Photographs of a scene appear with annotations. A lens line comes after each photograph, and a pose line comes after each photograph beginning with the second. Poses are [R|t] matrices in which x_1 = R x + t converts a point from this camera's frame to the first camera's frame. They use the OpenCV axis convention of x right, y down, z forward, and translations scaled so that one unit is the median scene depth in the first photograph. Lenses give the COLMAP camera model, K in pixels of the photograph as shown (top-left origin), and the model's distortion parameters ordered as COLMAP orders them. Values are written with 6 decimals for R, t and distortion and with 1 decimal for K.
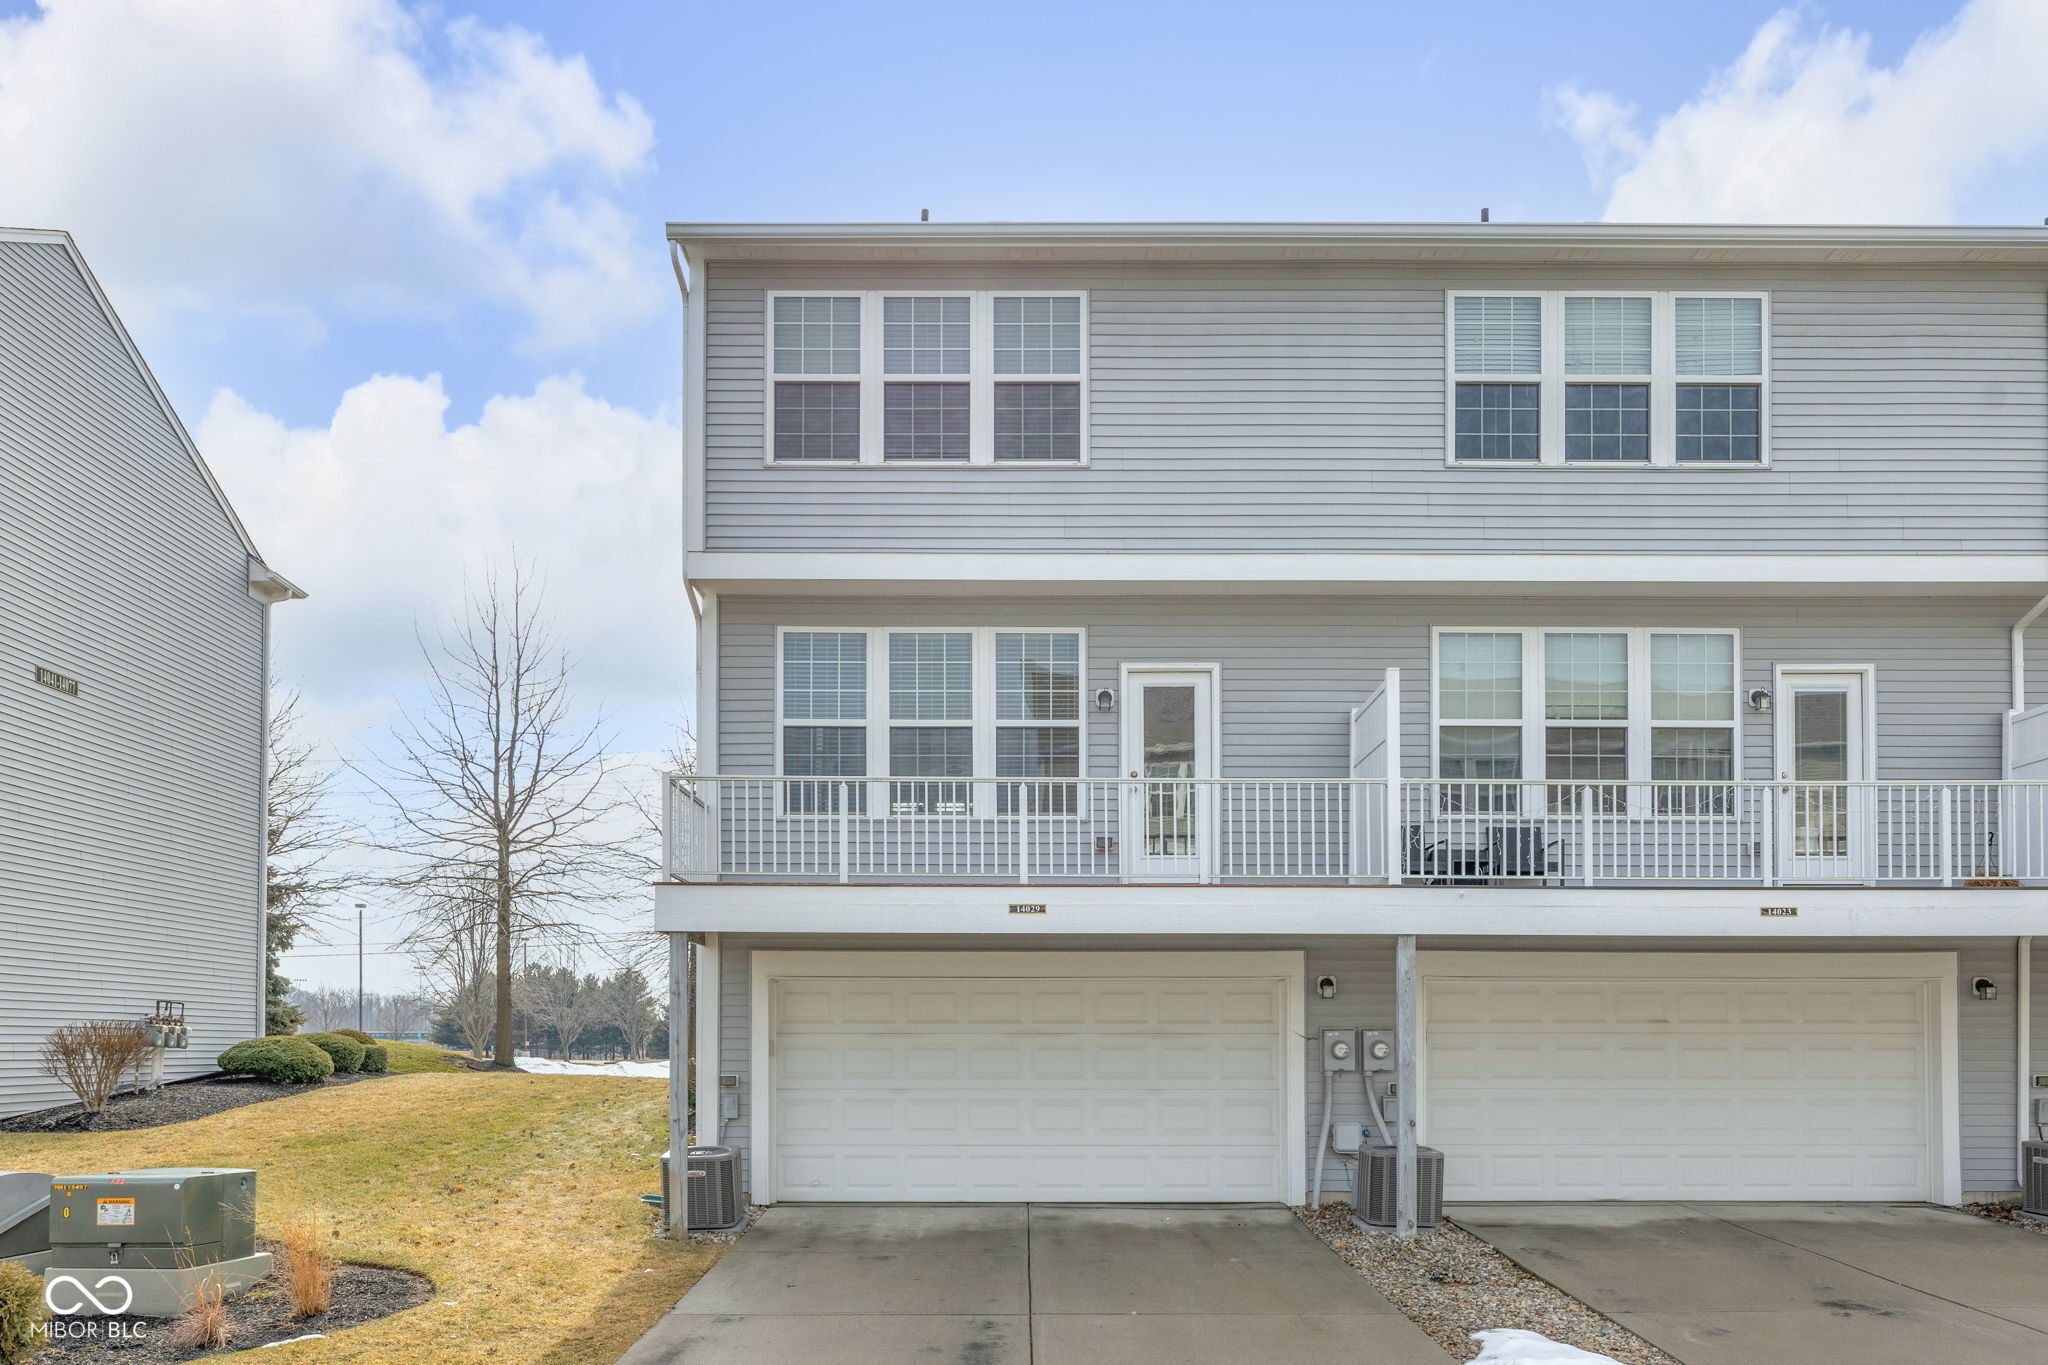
lens RADIAL K [[1714.9, 0, 1024.0], [0, 1714.9, 791.0], [0, 0, 1]] dist [-0.016167, -0.003681]
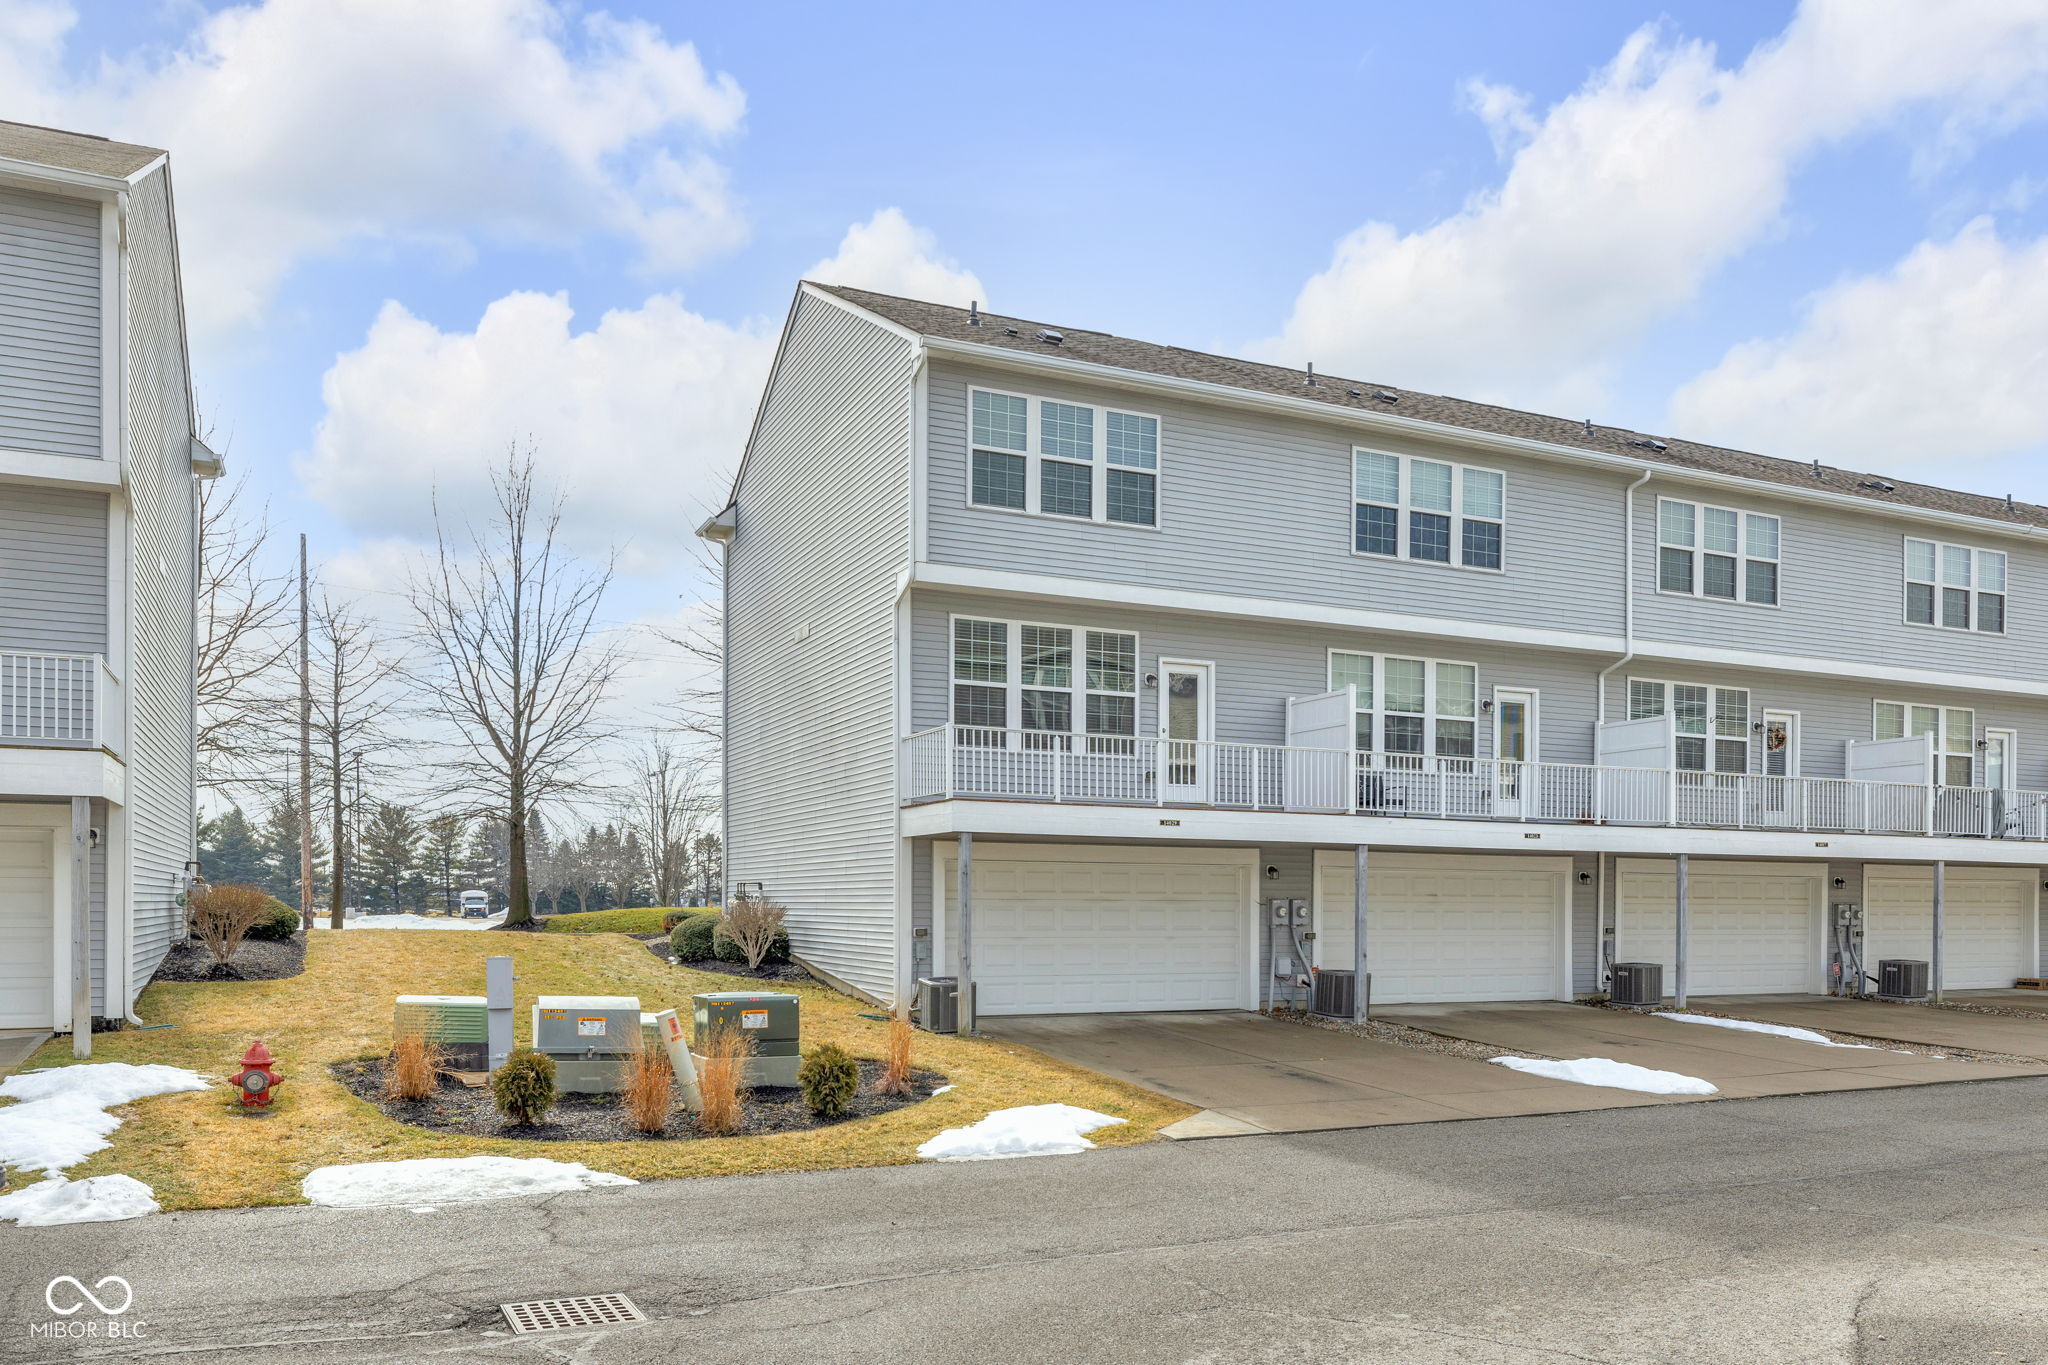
lens RADIAL K [[1241.7, 0, 1024.0], [0, 1241.7, 682.5], [0, 0, 1]] dist [-0.004742, -0.000880]
pose [[0.934403, 0.067667, 0.349732, -0.448822], [-0.056968, 0.997542, -0.040801, -0.000546], [-0.351633, 0.018201, 0.935961, 0.000855]]
